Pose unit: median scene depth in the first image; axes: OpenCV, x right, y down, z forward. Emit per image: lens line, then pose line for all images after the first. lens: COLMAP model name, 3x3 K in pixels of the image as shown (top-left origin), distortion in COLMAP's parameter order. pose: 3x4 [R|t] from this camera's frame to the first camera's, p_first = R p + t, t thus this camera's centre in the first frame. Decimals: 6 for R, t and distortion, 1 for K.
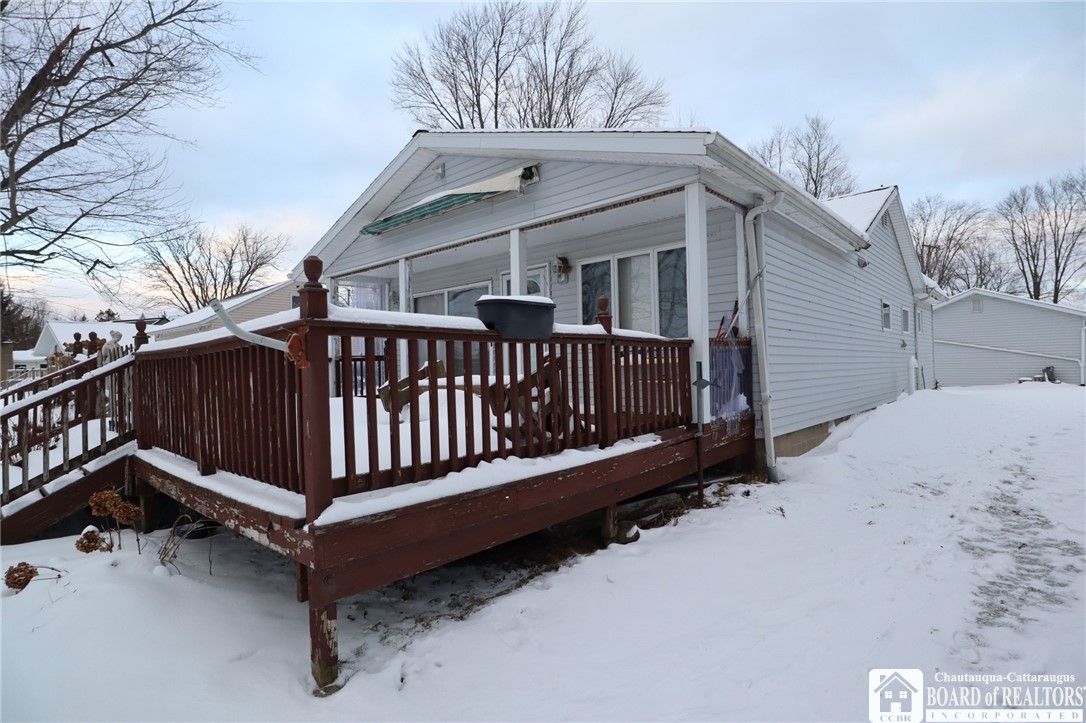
lens RADIAL K [[553.0, 0, 543.0], [0, 553.0, 361.5], [0, 0, 1]] dist [-0.005756, -0.000495]
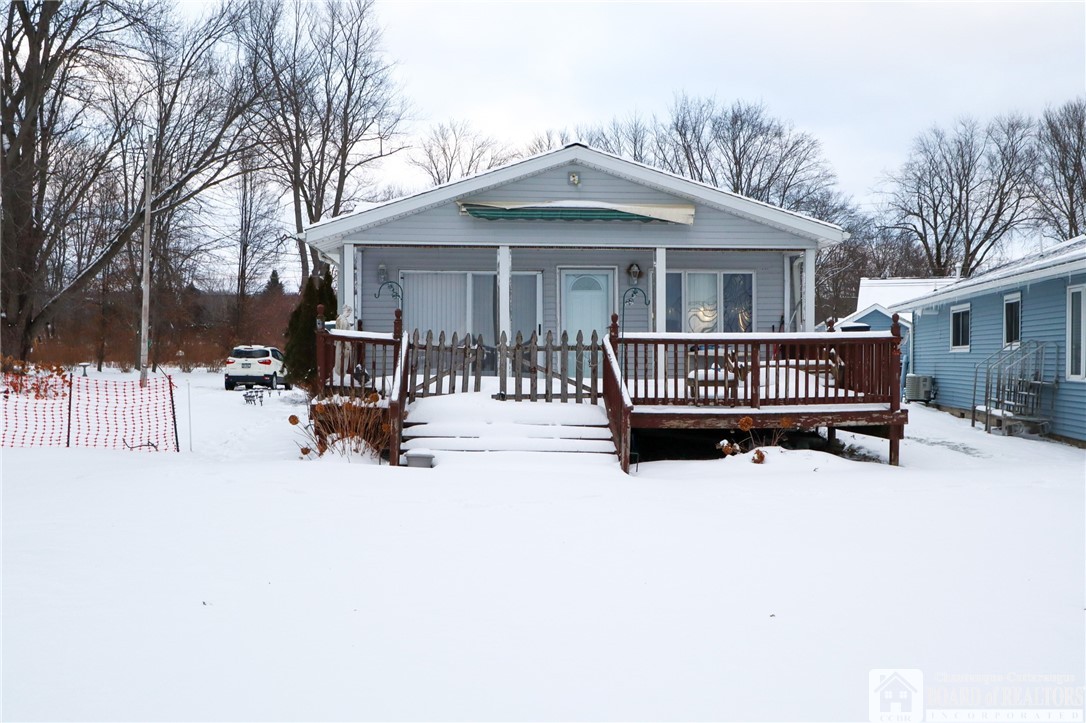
lens RADIAL K [[1110.1, 0, 543.0], [0, 1110.1, 361.5], [0, 0, 1]] dist [0.009535, 0.003019]
pose [[0.708107, 0.023066, 0.705728, -2.184216], [-0.023802, 0.999678, -0.008790, 0.055220], [-0.705704, -0.010574, 0.708428, -0.667619]]
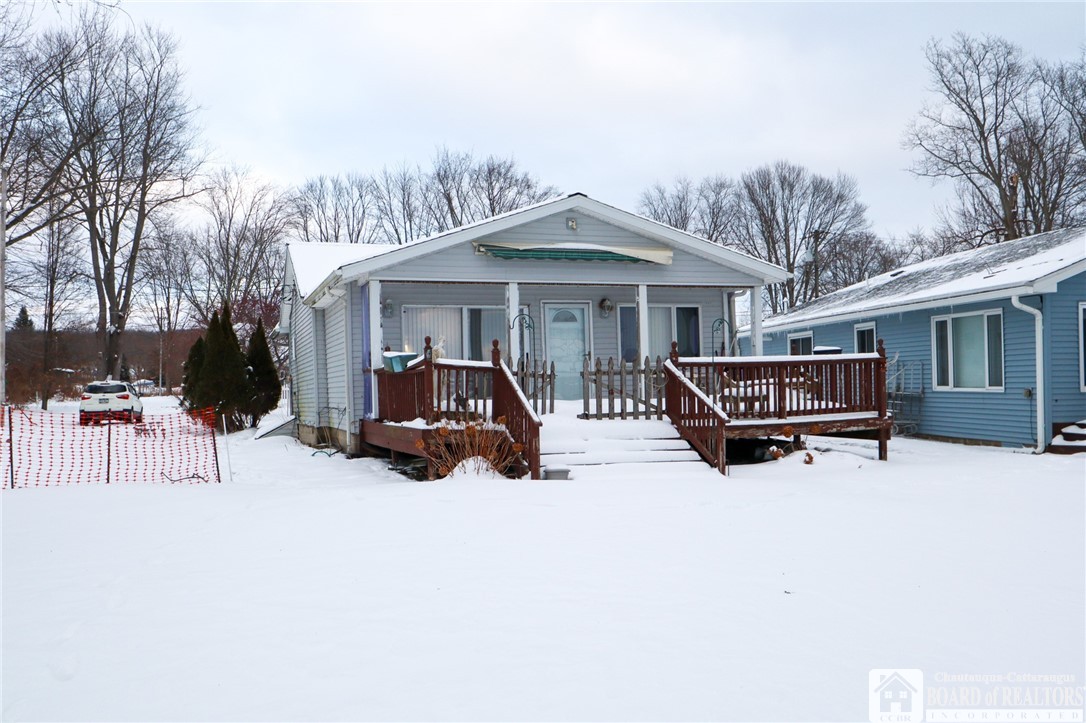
lens RADIAL K [[1010.8, 0, 543.0], [0, 1010.8, 361.5], [0, 0, 1]] dist [-0.009479, 0.001304]
pose [[0.482972, 0.031292, 0.875077, -2.702406], [0.005162, 0.999242, -0.038581, 0.071970], [-0.875621, 0.023151, 0.482444, -0.067403]]
